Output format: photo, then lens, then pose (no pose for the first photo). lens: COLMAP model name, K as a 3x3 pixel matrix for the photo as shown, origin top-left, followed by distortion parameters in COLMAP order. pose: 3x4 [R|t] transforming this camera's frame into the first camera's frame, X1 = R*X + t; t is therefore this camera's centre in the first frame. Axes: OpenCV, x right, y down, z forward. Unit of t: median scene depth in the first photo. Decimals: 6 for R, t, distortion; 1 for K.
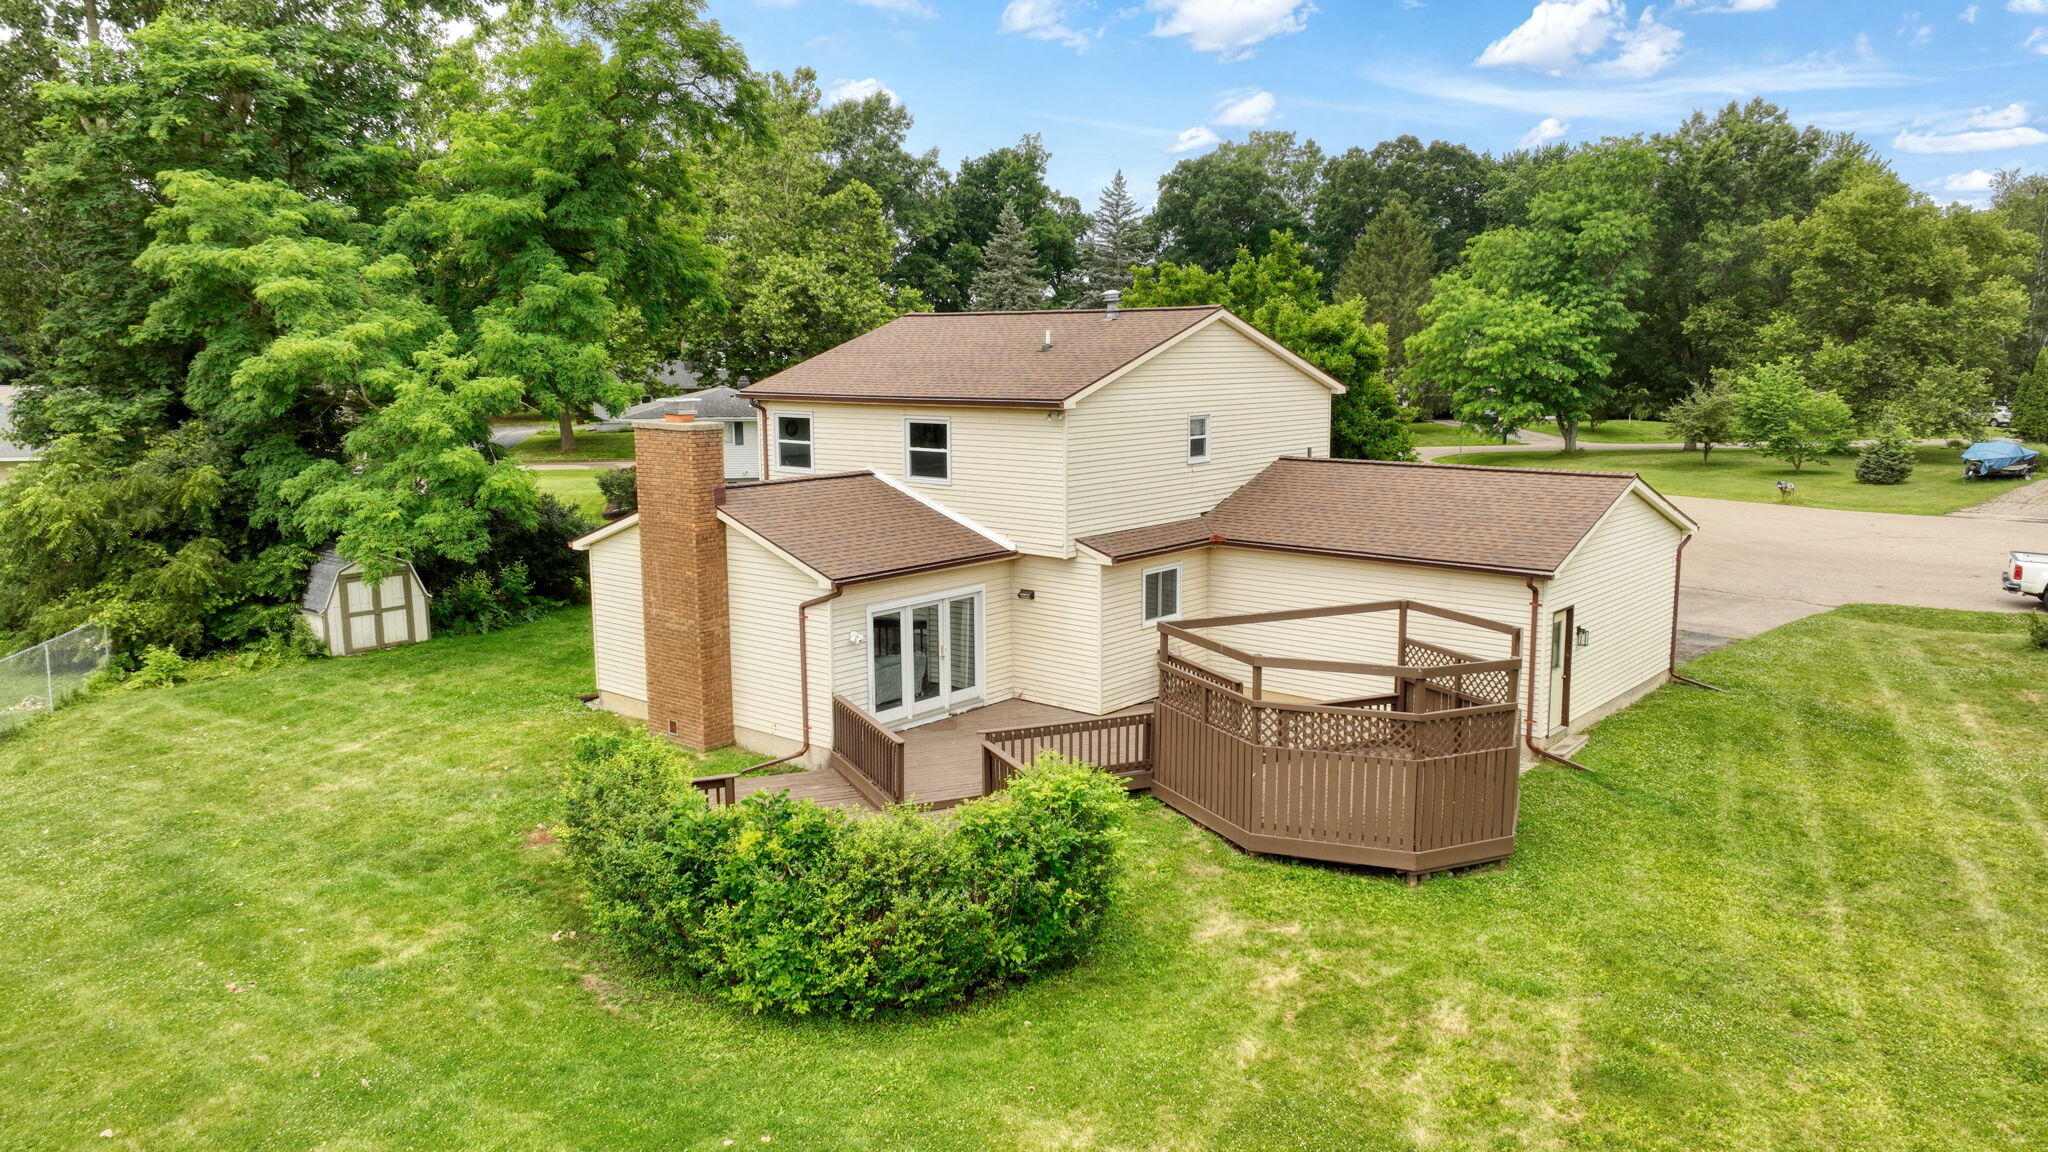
lens RADIAL K [[1439.7, 0, 1024.0], [0, 1439.7, 576.0], [0, 0, 1]] dist [-0.005246, 0.014258]
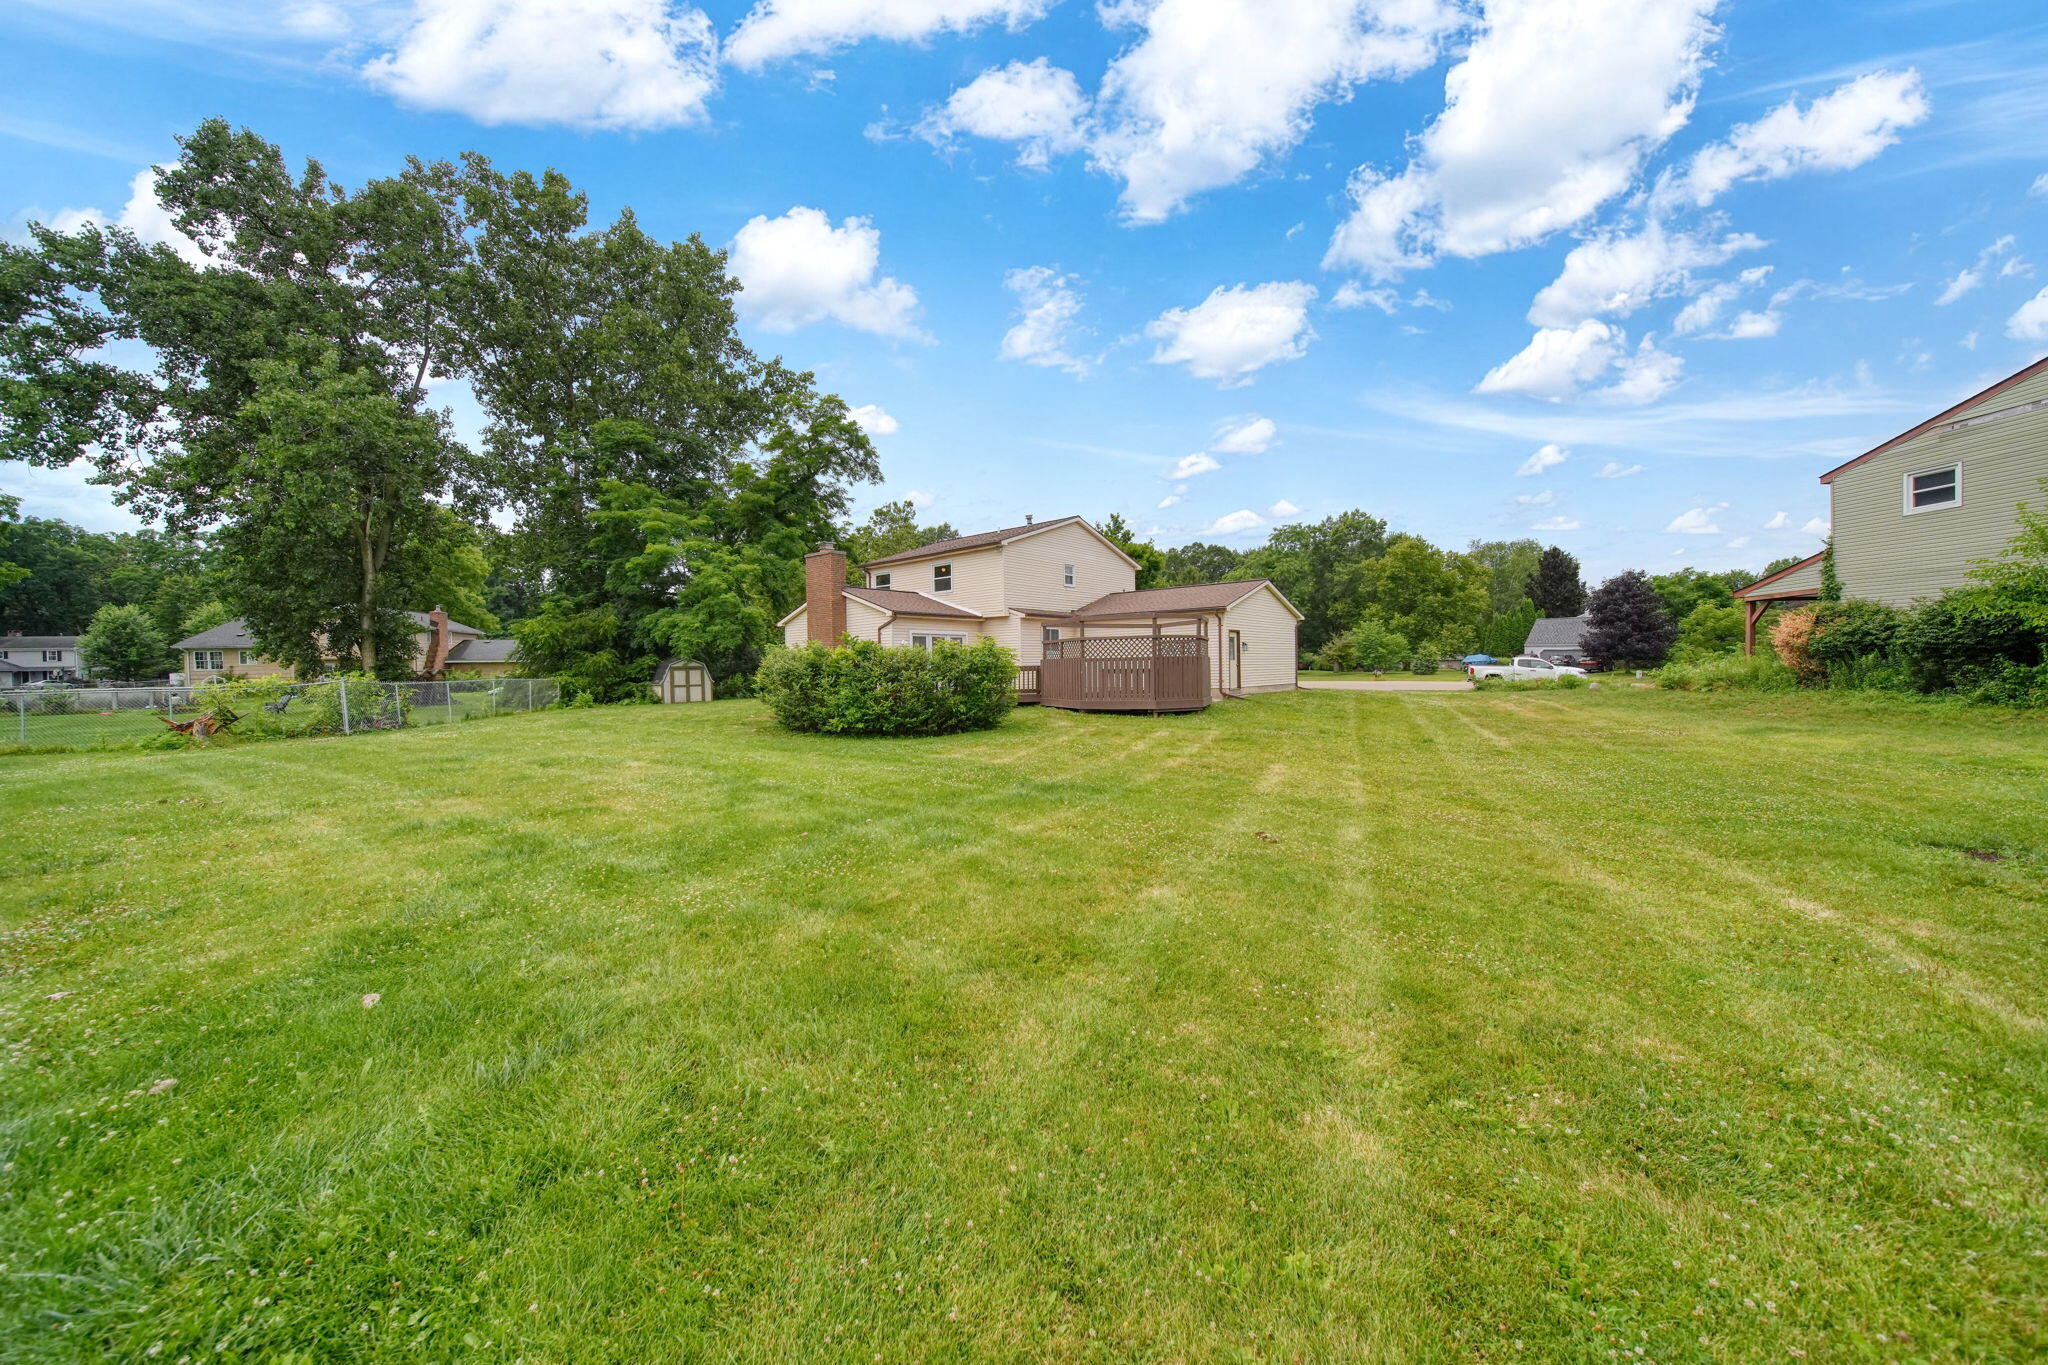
lens RADIAL K [[716.1, 0, 1020.9], [0, 716.1, 680.5], [0, 0, 1]] dist [-0.001348, -0.000522]
pose [[0.999937, -0.010897, -0.002607, 0.044926], [0.010420, 0.989957, -0.140986, 0.189790], [0.004117, 0.140950, 0.990008, -0.039214]]
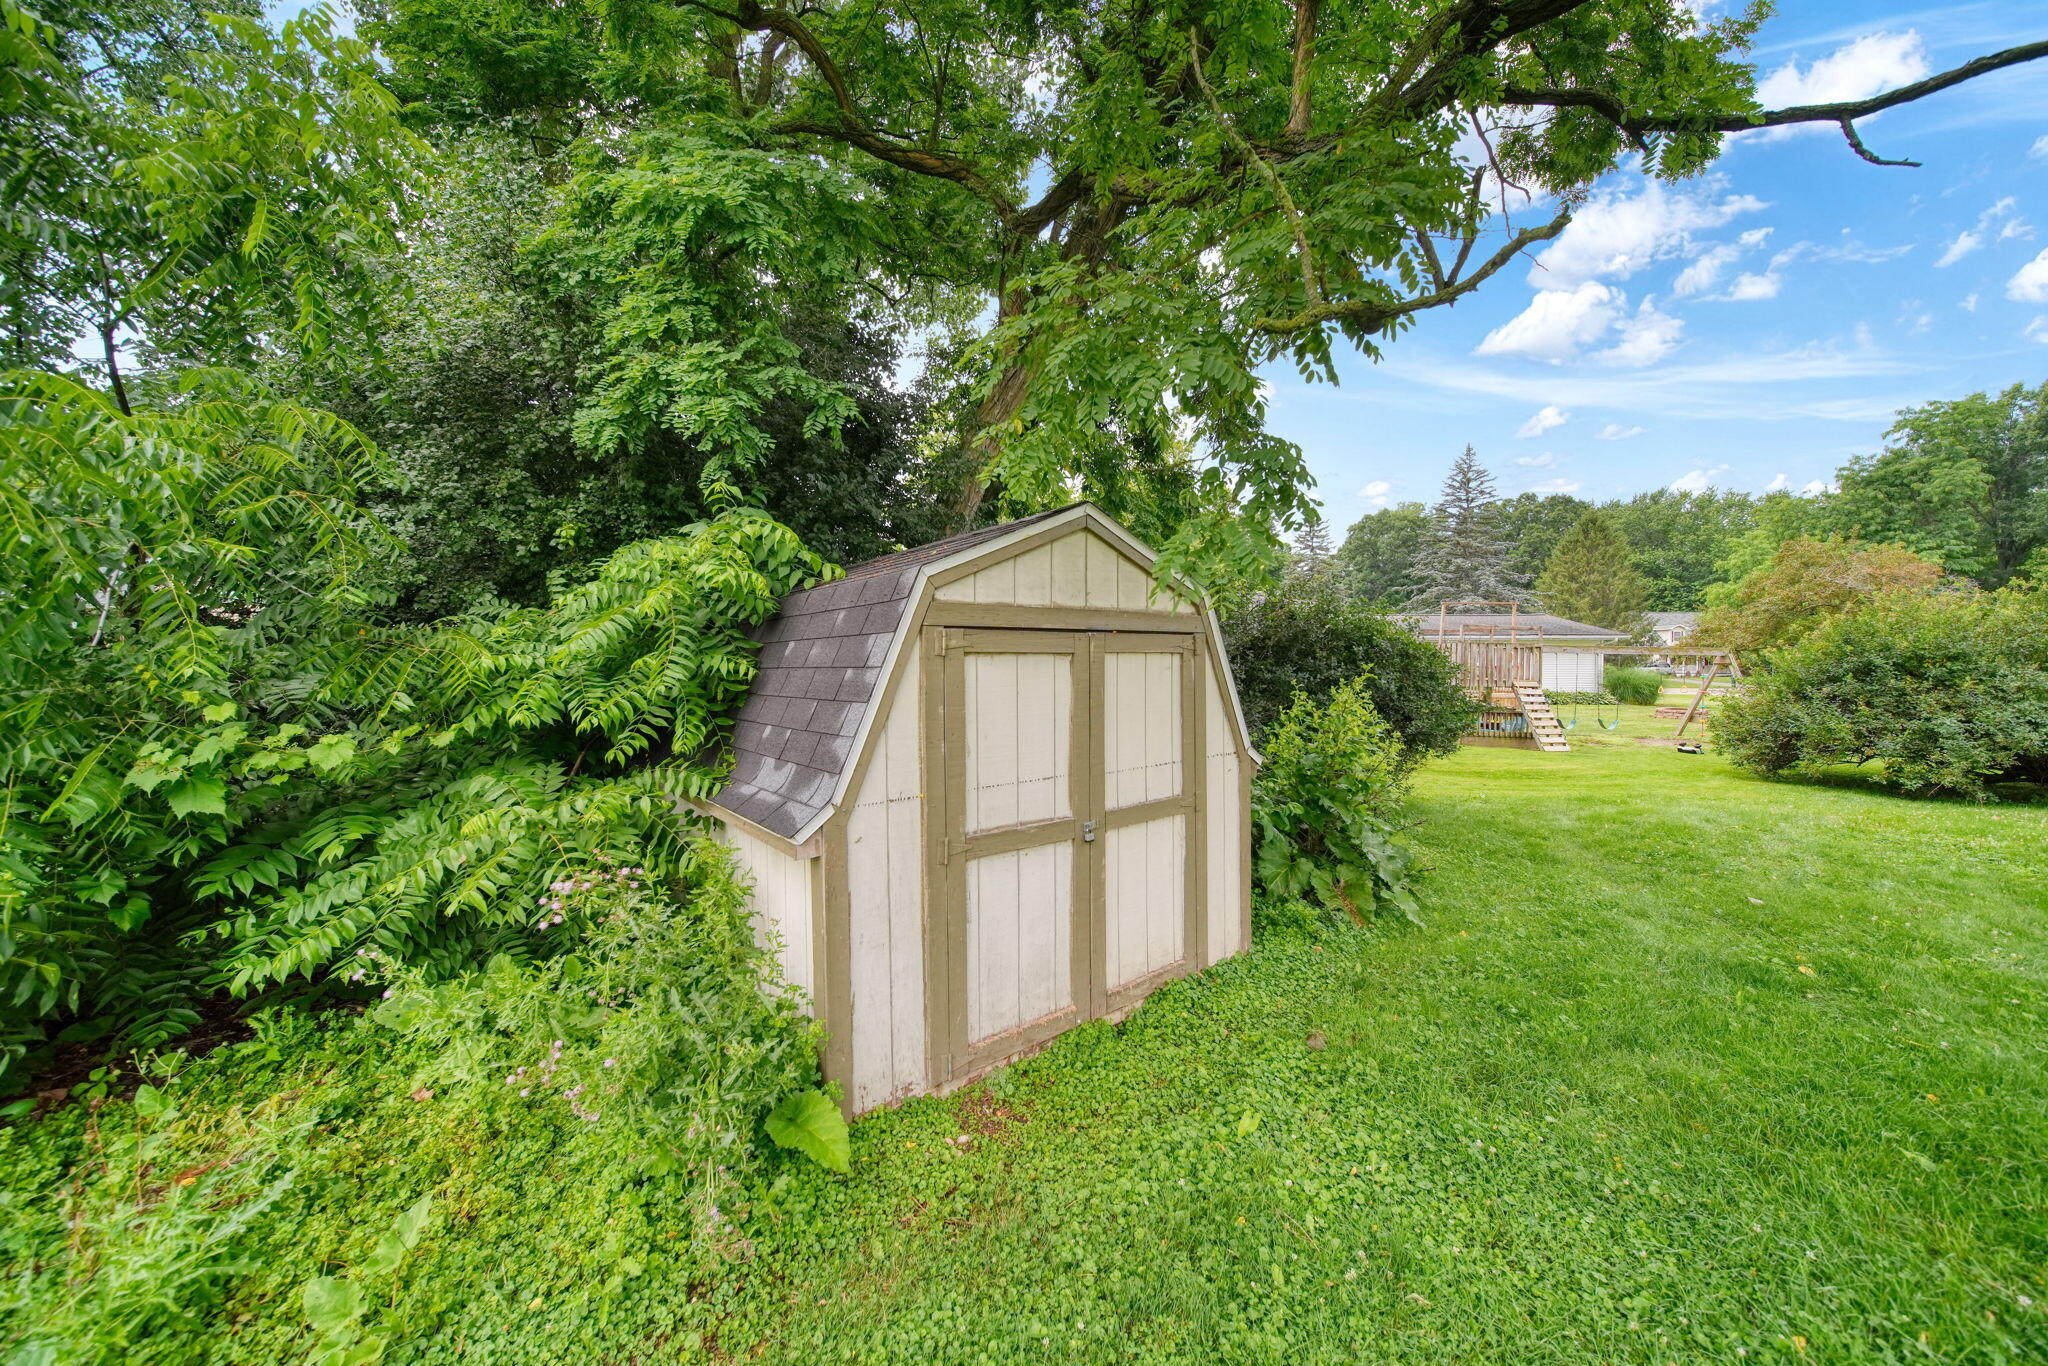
lens RADIAL K [[716.1, 0, 1020.9], [0, 716.1, 681.0], [0, 0, 1]] dist [-0.001348, -0.000522]
pose [[0.980531, 0.006928, -0.196243, -0.493114], [-0.033885, 0.990355, -0.134343, 0.020729], [0.193420, 0.138377, 0.971309, 1.012529]]
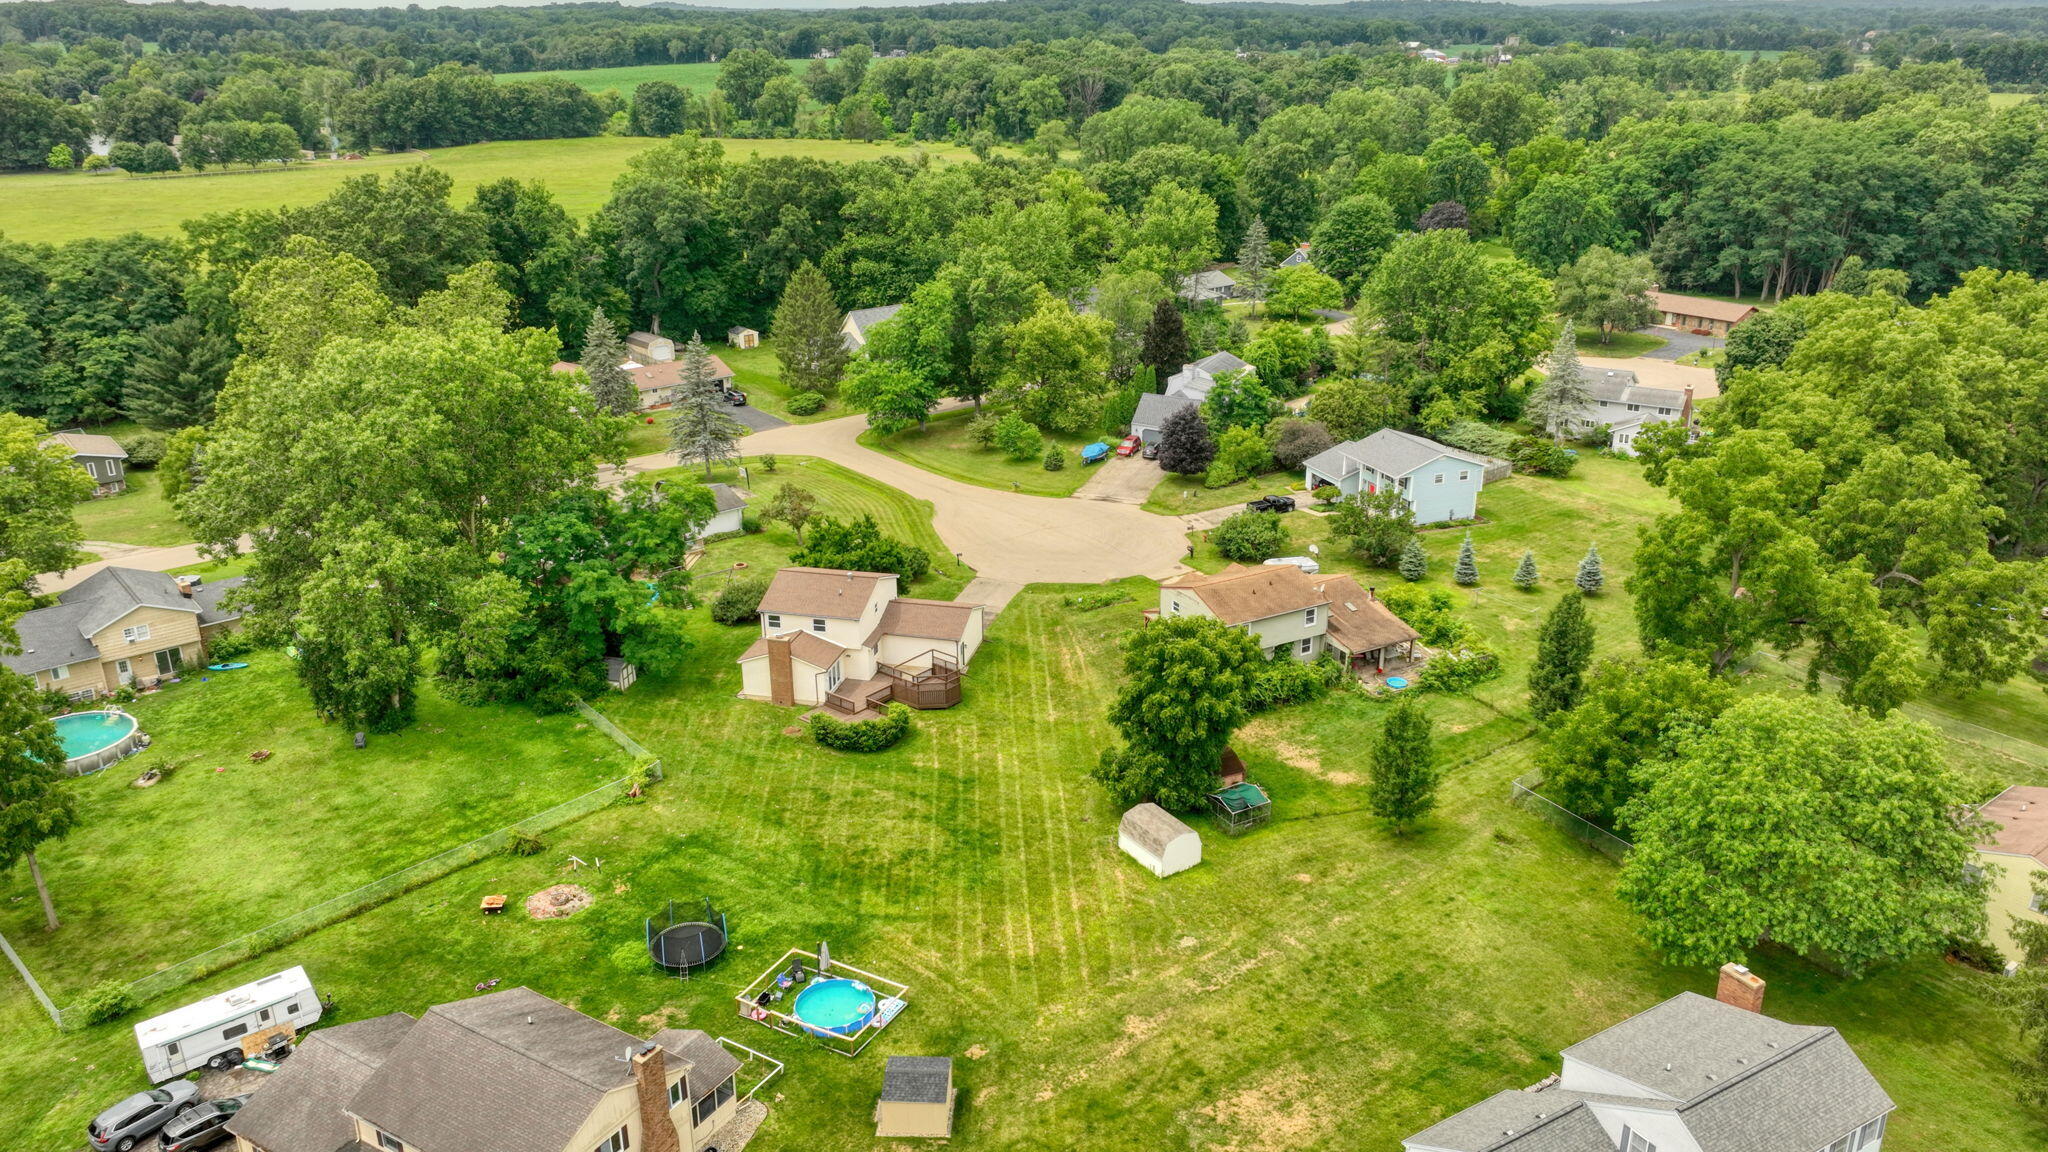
lens RADIAL K [[1439.7, 0, 1024.0], [0, 1439.7, 576.0], [0, 0, 1]] dist [-0.005246, 0.014258]
pose [[0.892422, -0.160769, 0.421589, -1.114819], [0.076229, 0.974657, 0.210314, -0.927427], [-0.444717, -0.155552, 0.882061, -2.569270]]
